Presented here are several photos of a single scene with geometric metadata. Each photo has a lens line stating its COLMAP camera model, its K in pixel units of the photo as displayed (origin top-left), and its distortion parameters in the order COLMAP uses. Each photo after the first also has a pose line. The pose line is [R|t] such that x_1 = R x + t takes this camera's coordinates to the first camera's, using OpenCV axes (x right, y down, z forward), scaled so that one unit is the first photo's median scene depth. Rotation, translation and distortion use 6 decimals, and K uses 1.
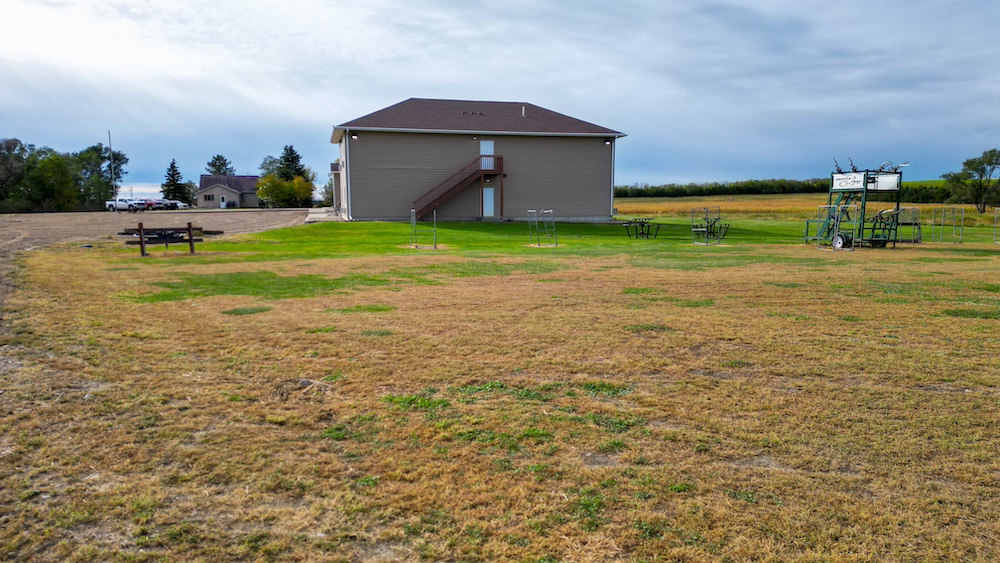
lens RADIAL K [[695.5, 0, 498.5], [0, 695.5, 281.7], [0, 0, 1]] dist [0.093054, -0.086864]
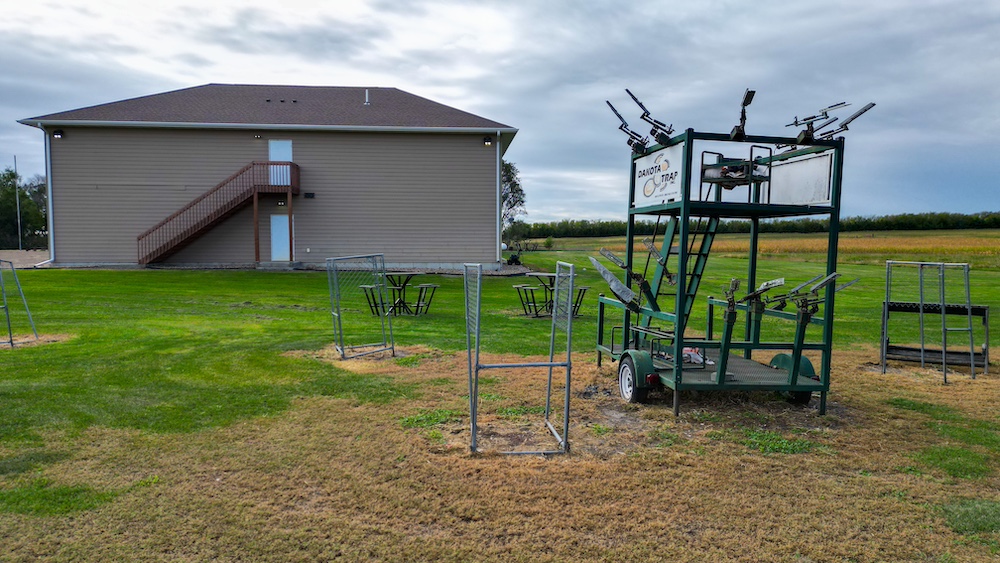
lens RADIAL K [[695.5, 0, 498.5], [0, 695.5, 281.7], [0, 0, 1]] dist [0.093054, -0.086864]
pose [[0.980918, 0.016154, -0.193750, 0.297816], [-0.025943, 0.998506, -0.048095, -0.050591], [0.192683, 0.052204, 0.979871, 0.429993]]
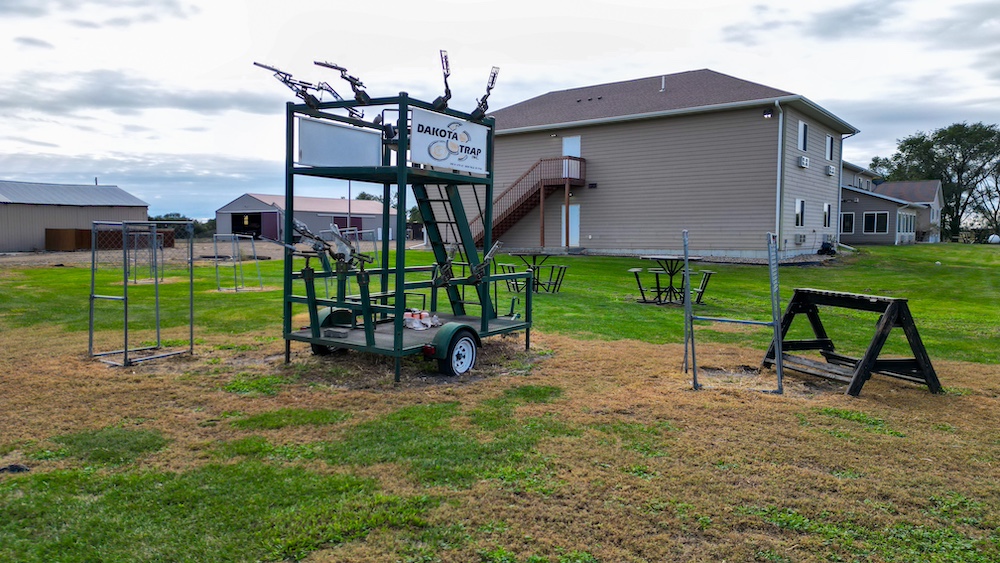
lens RADIAL K [[695.5, 0, 498.5], [0, 695.5, 281.7], [0, 0, 1]] dist [0.093054, -0.086864]
pose [[0.622740, 0.056563, -0.780382, 0.477648], [-0.090544, 0.995892, -0.000070, -0.054071], [0.777172, 0.070703, 0.625303, 0.528136]]
